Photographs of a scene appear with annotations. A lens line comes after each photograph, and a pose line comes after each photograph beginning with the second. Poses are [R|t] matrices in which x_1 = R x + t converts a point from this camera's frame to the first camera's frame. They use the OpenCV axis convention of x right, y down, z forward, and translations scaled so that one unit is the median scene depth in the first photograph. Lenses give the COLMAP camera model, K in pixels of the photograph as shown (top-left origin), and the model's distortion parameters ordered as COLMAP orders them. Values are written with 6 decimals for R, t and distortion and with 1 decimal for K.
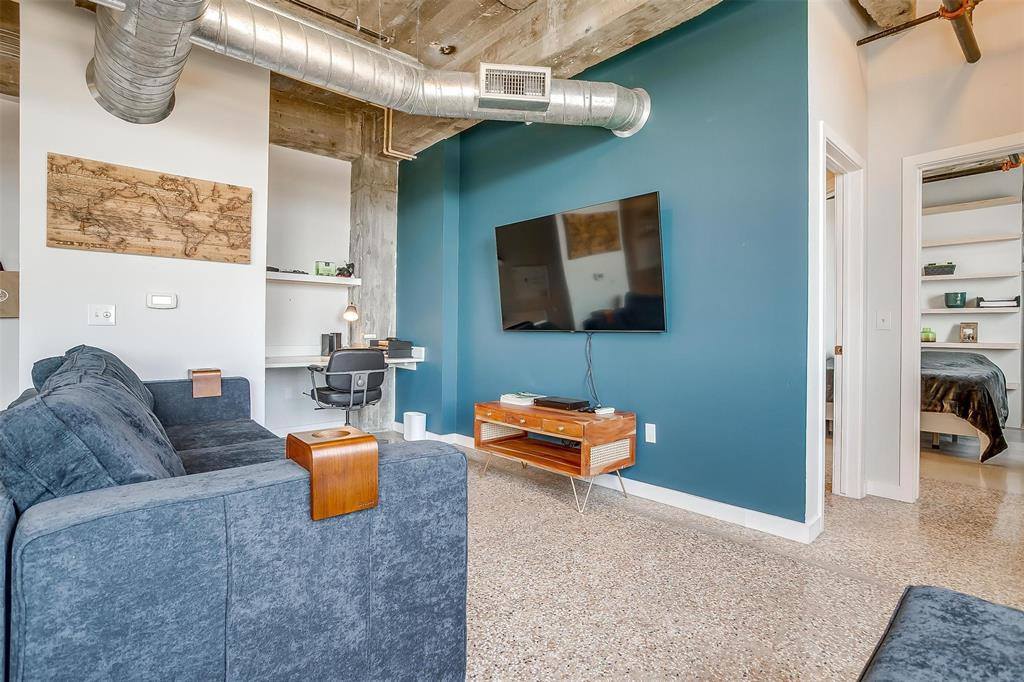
lens RADIAL K [[490.6, 0, 512.0], [0, 490.6, 341.0], [0, 0, 1]] dist [-0.056202, 0.024290]
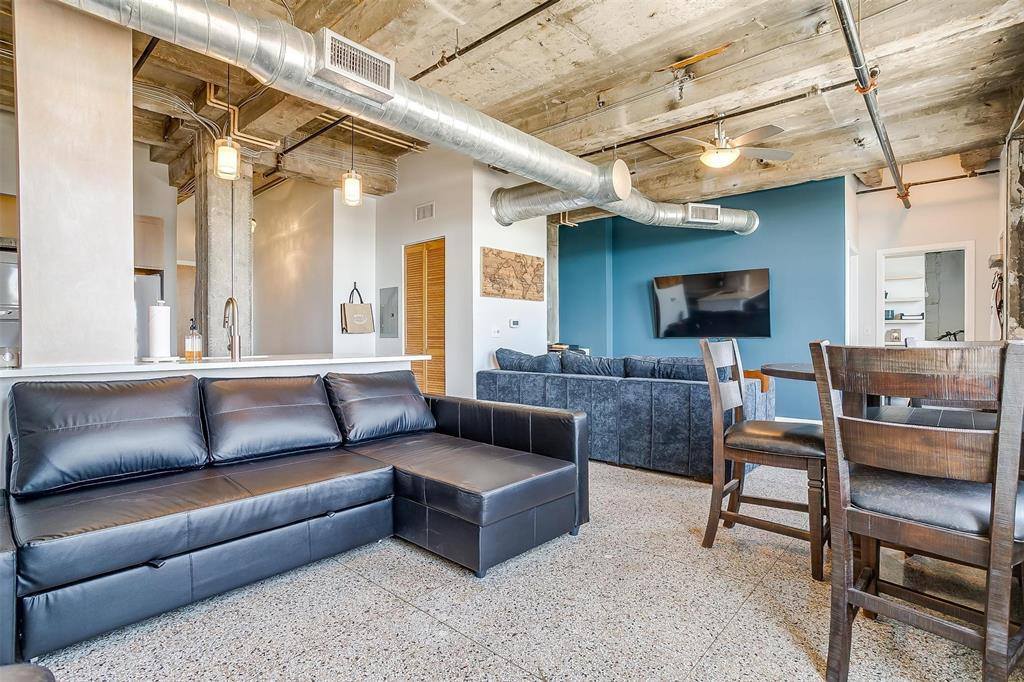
lens RADIAL K [[490.6, 0, 512.0], [0, 490.6, 341.0], [0, 0, 1]] dist [-0.056202, 0.024290]
pose [[0.992616, -0.012341, 0.120669, -0.905665], [0.013664, 0.999855, -0.010144, -0.000351], [-0.120526, 0.011718, 0.992641, -0.770706]]
